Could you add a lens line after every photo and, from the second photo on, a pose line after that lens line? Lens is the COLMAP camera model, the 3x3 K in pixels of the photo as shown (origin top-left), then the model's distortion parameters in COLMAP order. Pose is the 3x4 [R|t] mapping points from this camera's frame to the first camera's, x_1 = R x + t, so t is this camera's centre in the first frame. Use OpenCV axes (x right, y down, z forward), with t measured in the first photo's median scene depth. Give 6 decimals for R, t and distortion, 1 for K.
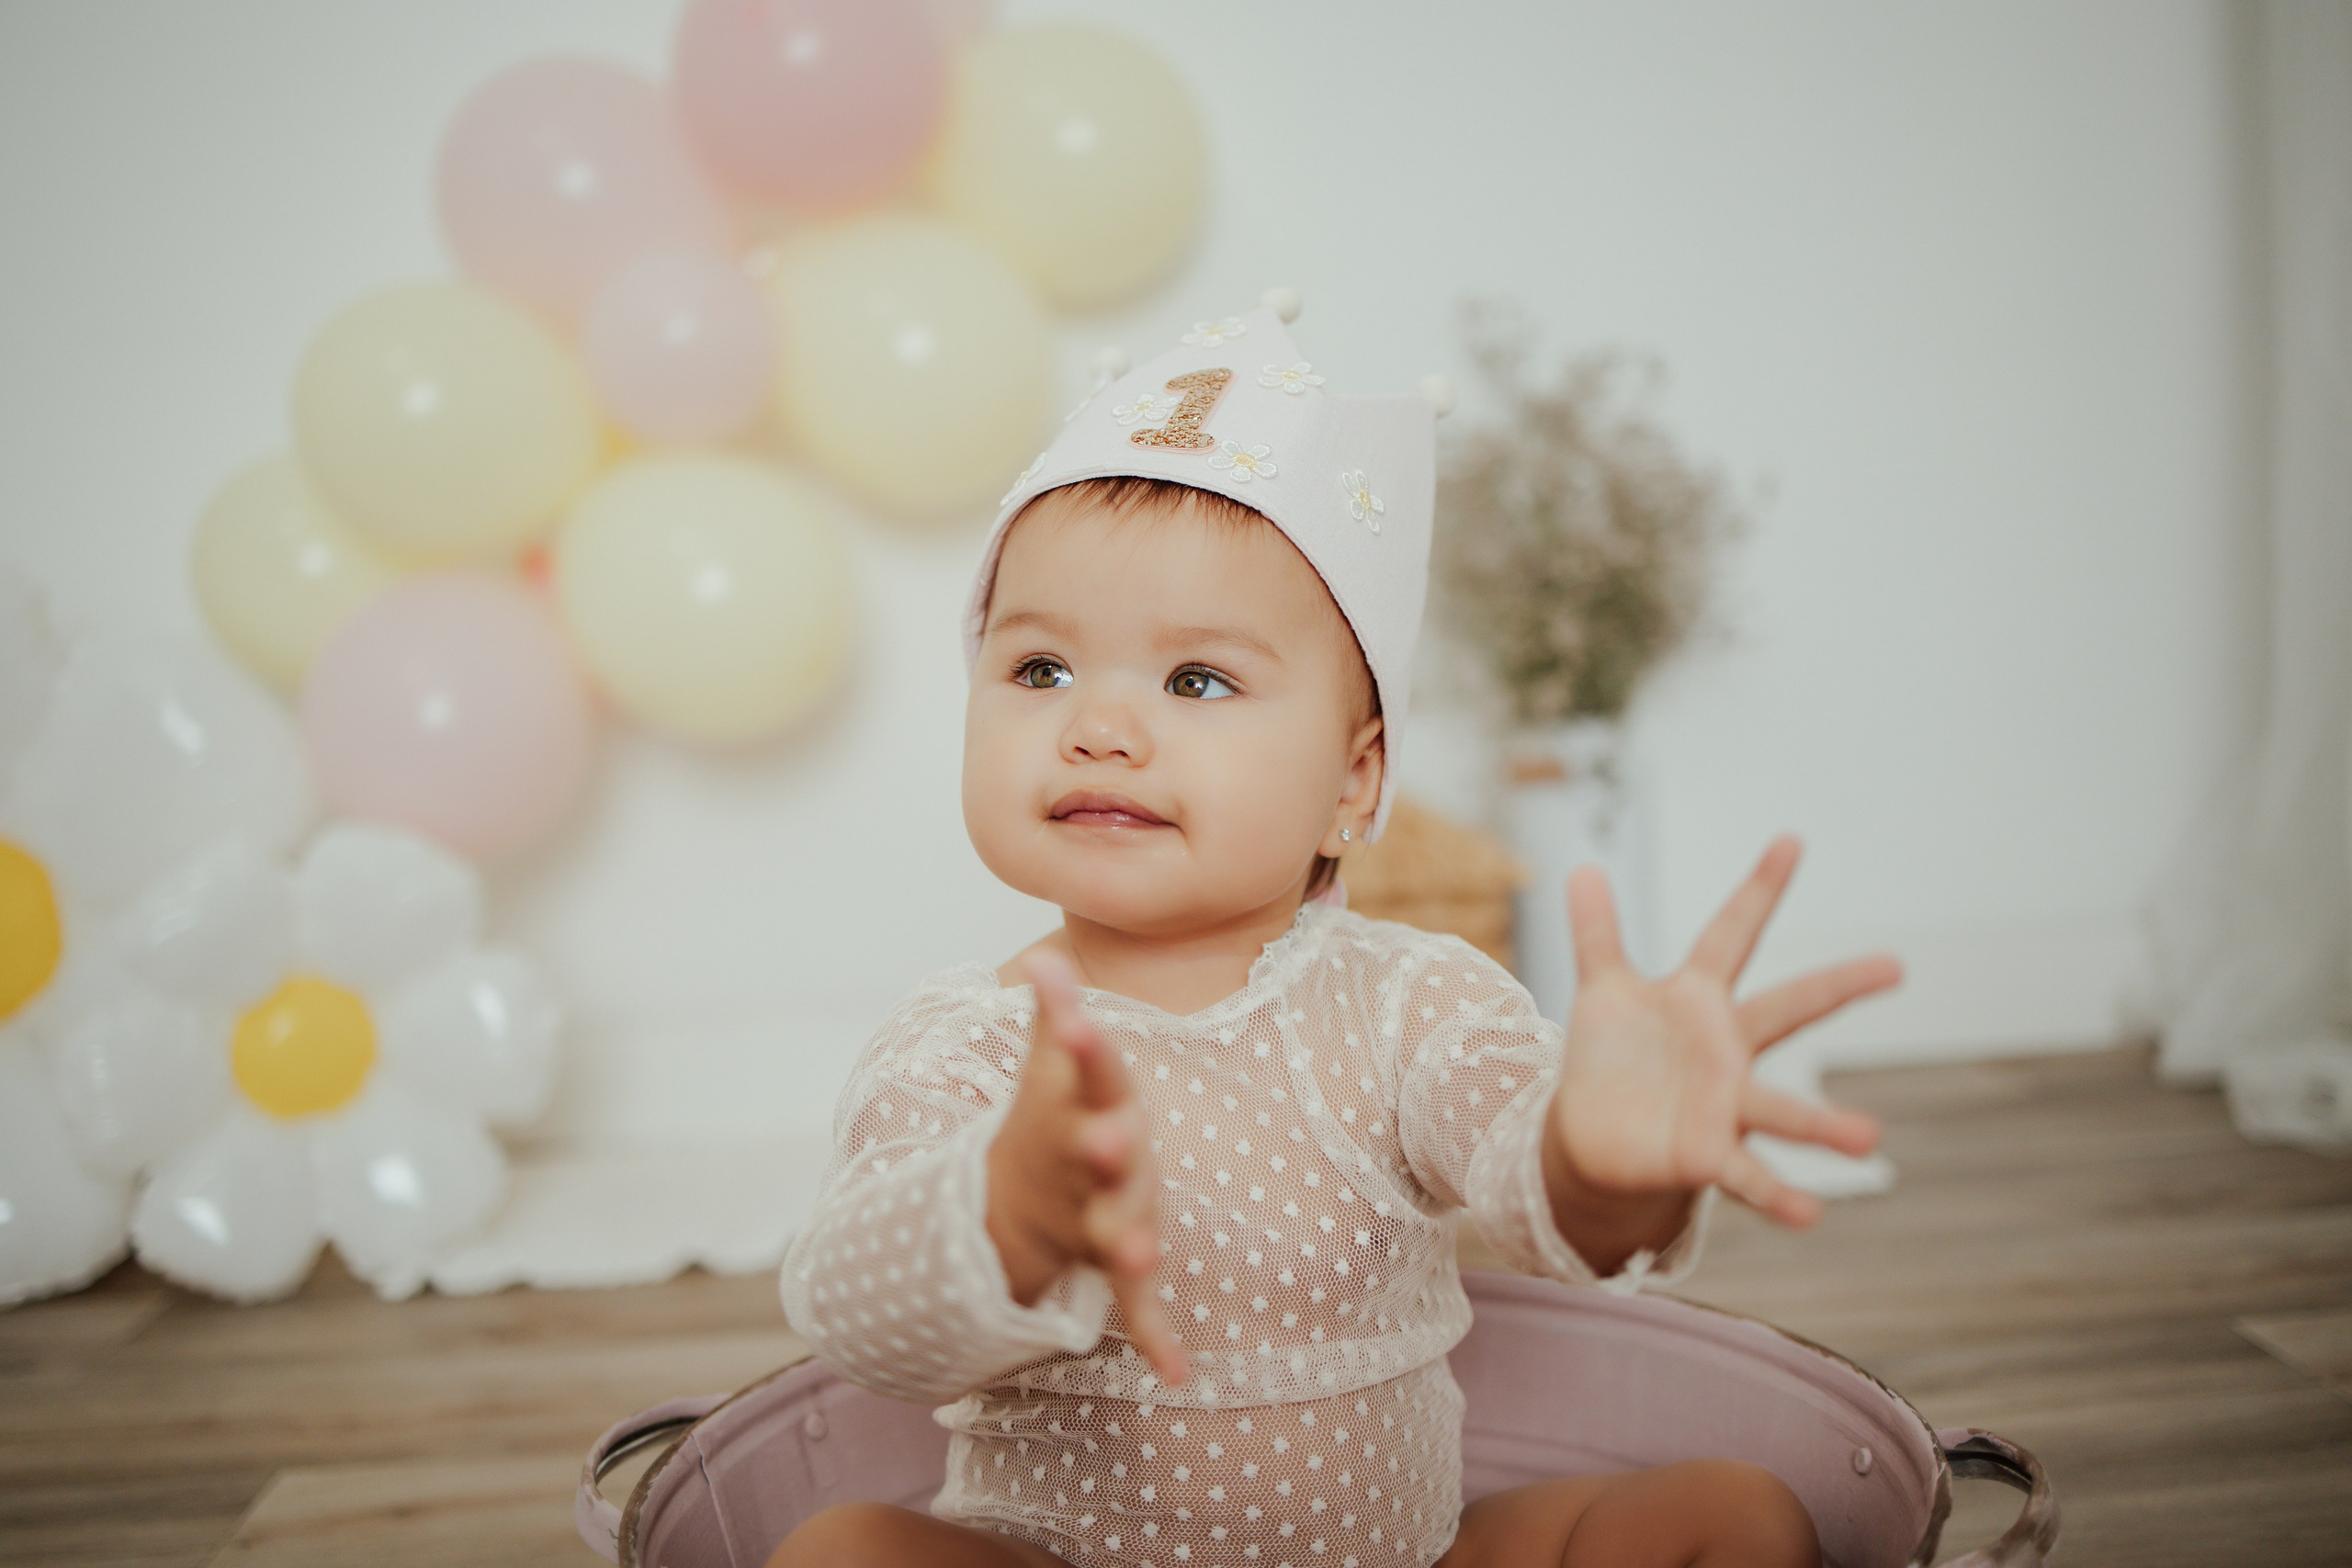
lens RADIAL K [[2402.4, 0, 1192.2], [0, 2402.4, 782.7], [0, 0, 1]] dist [-0.069320, 0.030280]
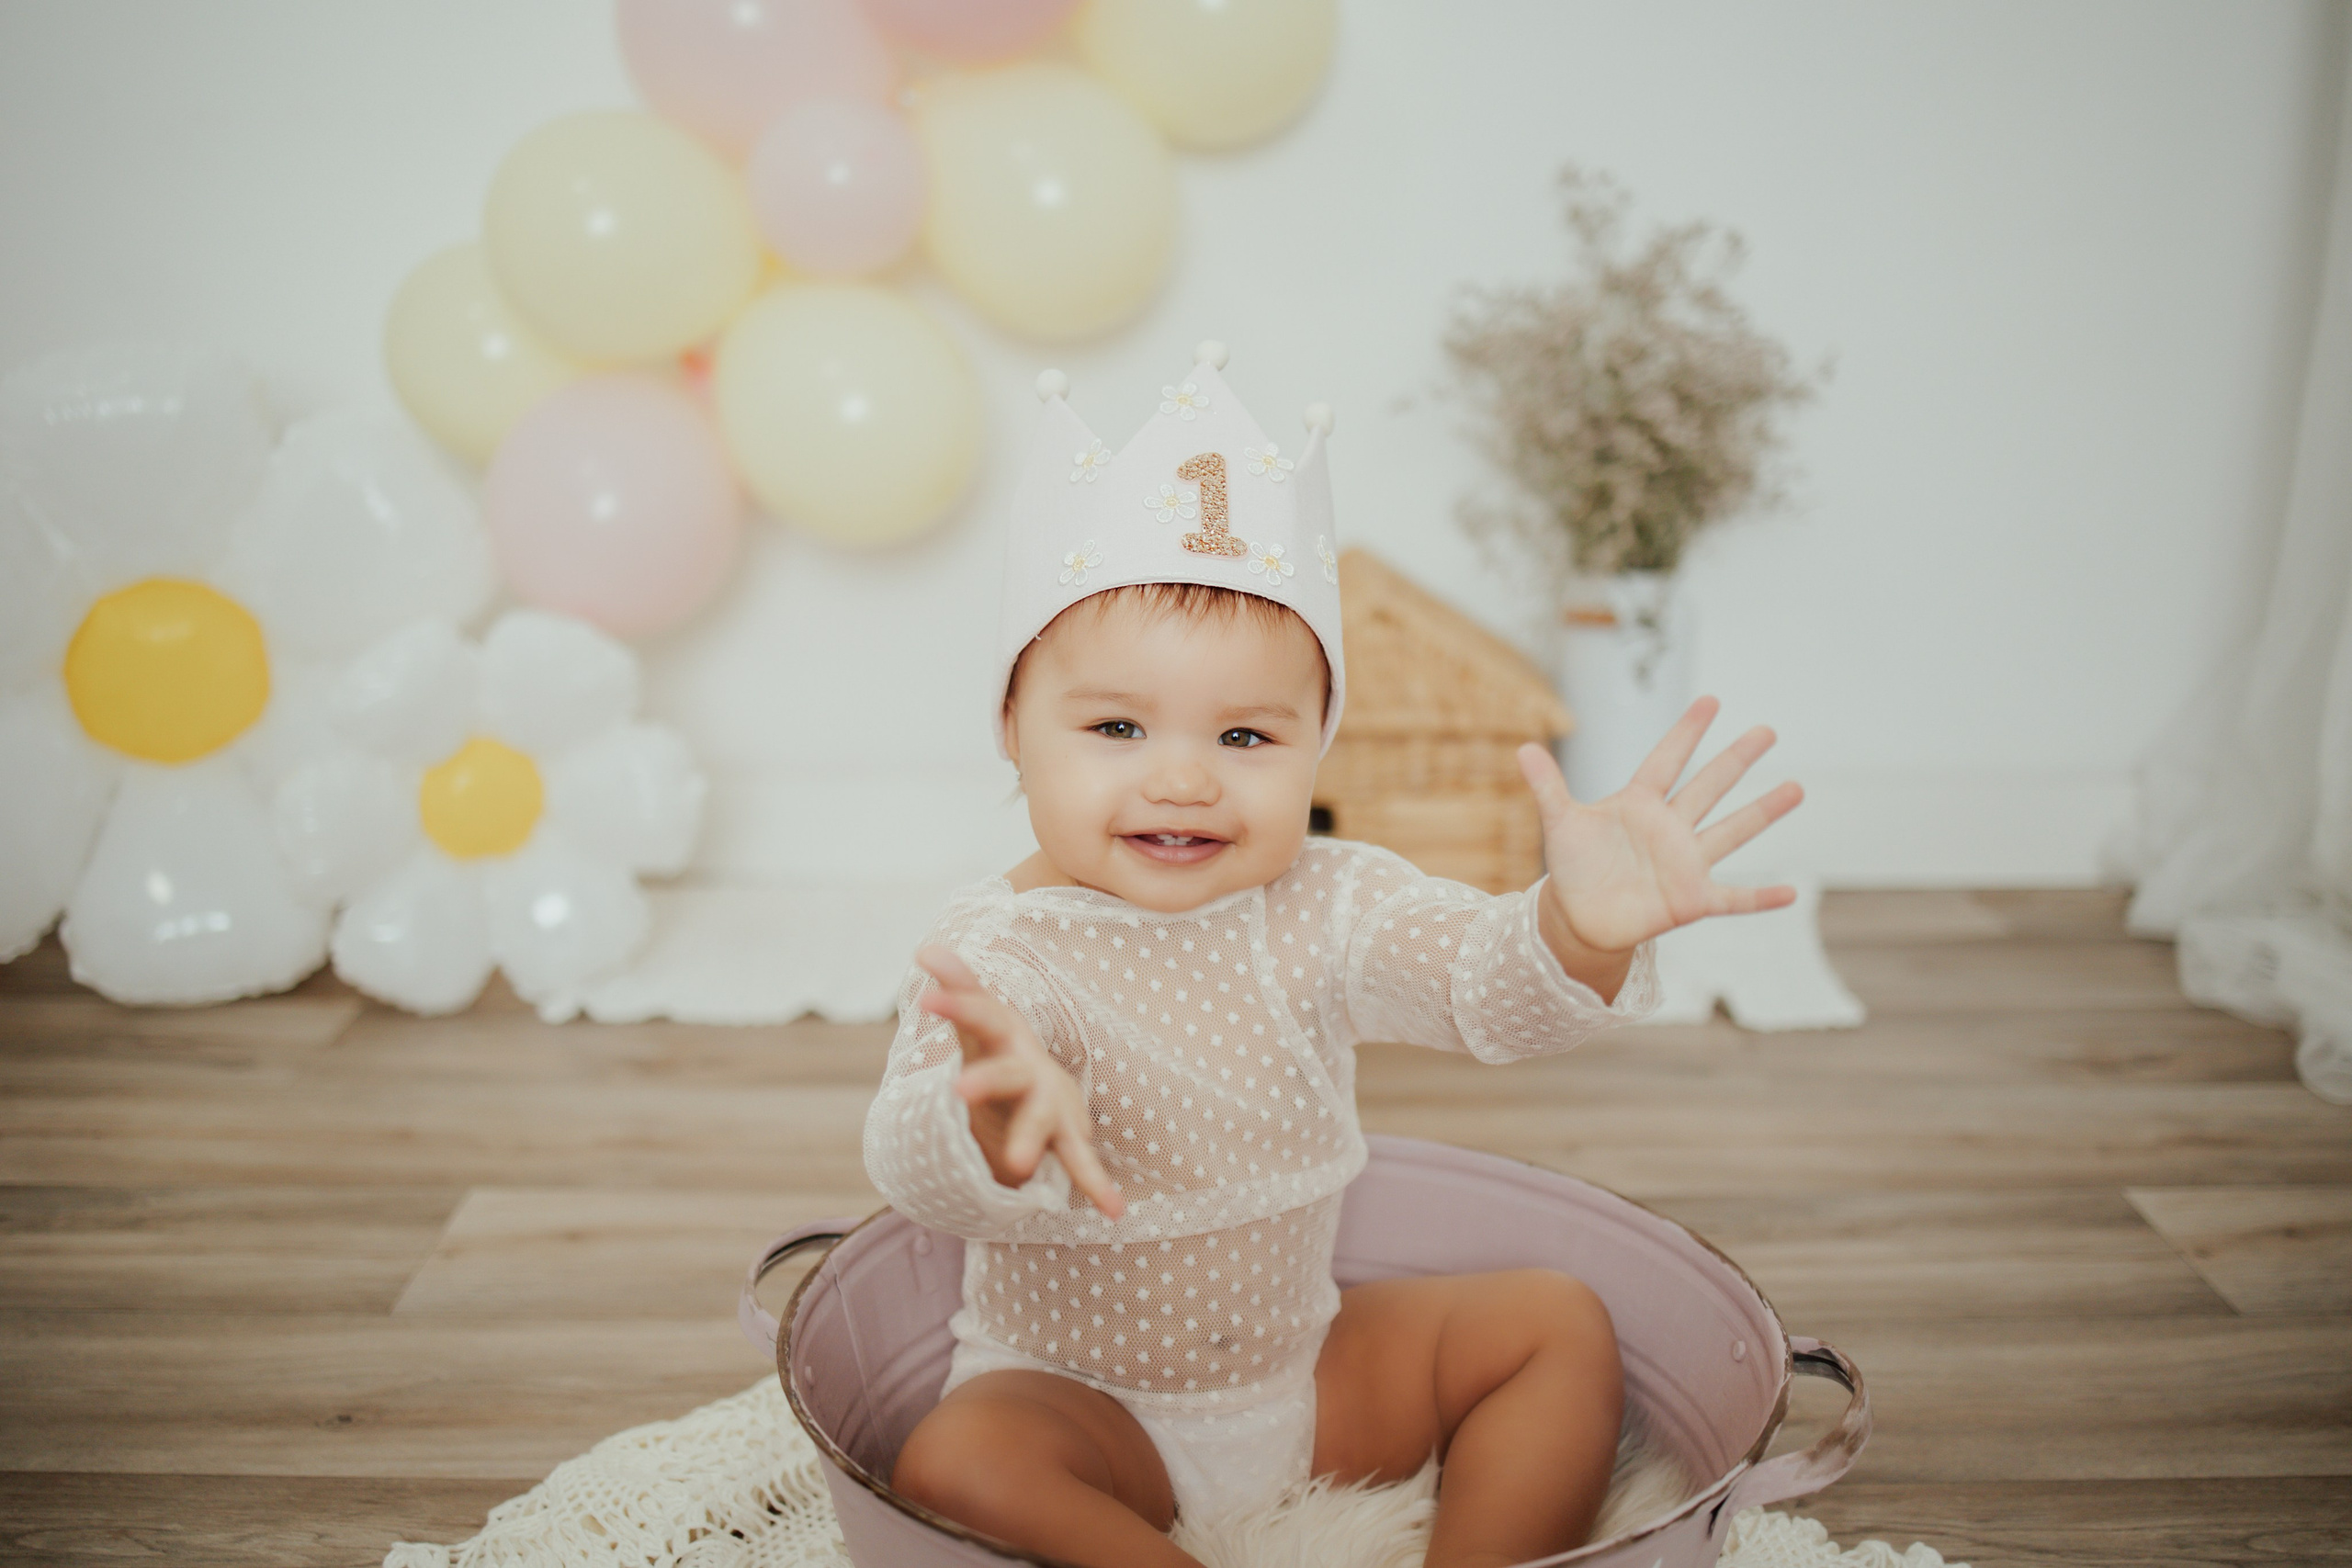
lens RADIAL K [[2364.9, 0, 1189.5], [0, 2364.9, 781.3], [0, 0, 1]] dist [-0.074472, 0.001669]
pose [[0.996749, 0.073234, -0.033600, 0.003829], [-0.067577, 0.986916, 0.146388, -0.086877], [0.043881, -0.143641, 0.988657, -0.102657]]
